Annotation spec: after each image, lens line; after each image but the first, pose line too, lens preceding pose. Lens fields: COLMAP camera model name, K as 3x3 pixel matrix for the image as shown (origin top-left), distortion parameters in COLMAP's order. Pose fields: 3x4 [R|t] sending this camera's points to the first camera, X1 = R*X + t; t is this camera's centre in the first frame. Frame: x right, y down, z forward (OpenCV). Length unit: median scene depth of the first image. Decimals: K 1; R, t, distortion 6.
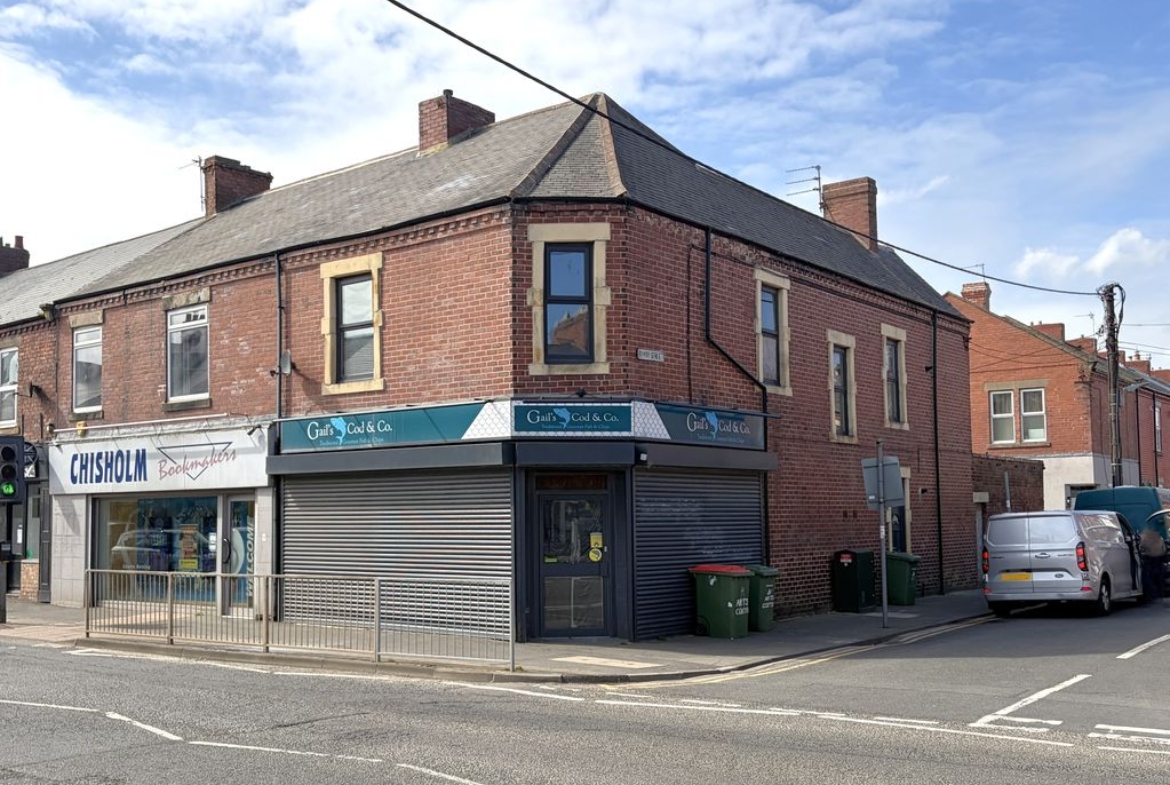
lens RADIAL K [[1193.2, 0, 585.0], [0, 1193.2, 396.2], [0, 0, 1]] dist [0.018465, 0.000000]
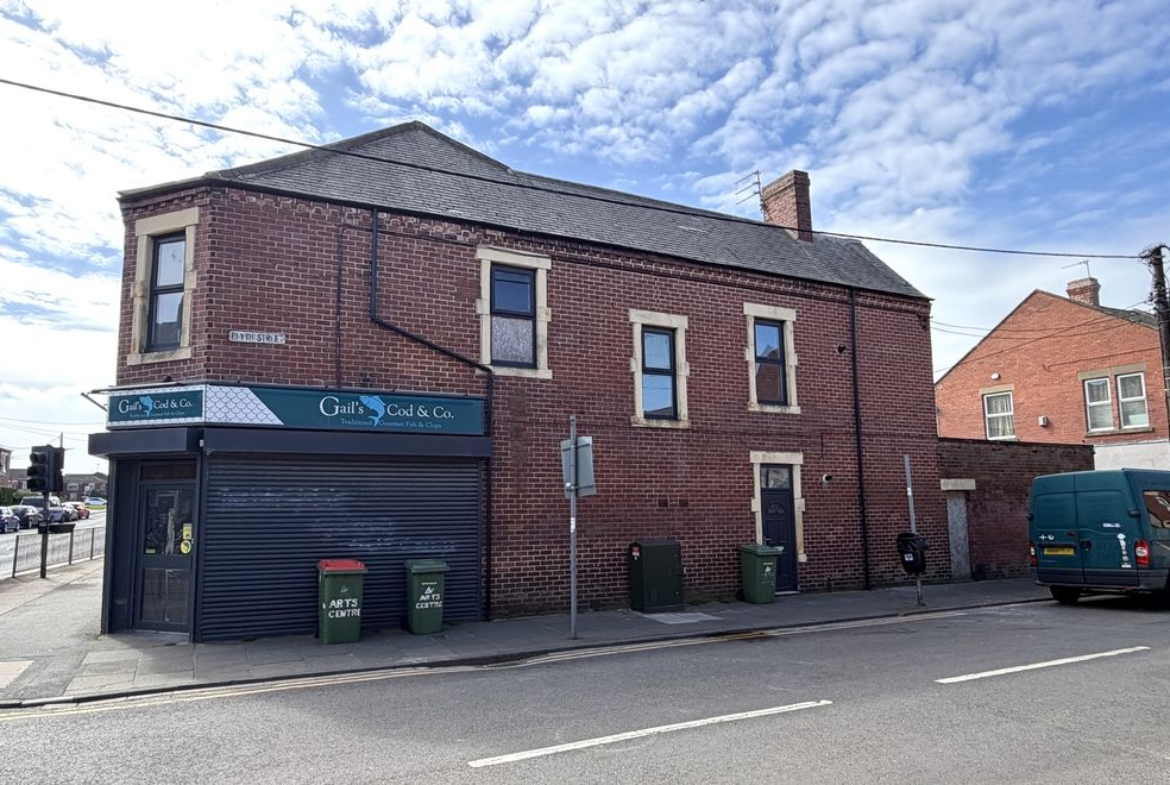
lens RADIAL K [[728.2, 0, 584.1], [0, 728.2, 391.7], [0, 0, 1]] dist [0.008639, 0.001774]
pose [[0.892839, -0.065425, -0.445599, 0.496846], [0.043742, 0.997312, -0.058785, 0.049883], [0.448247, 0.032994, 0.893300, 0.537748]]
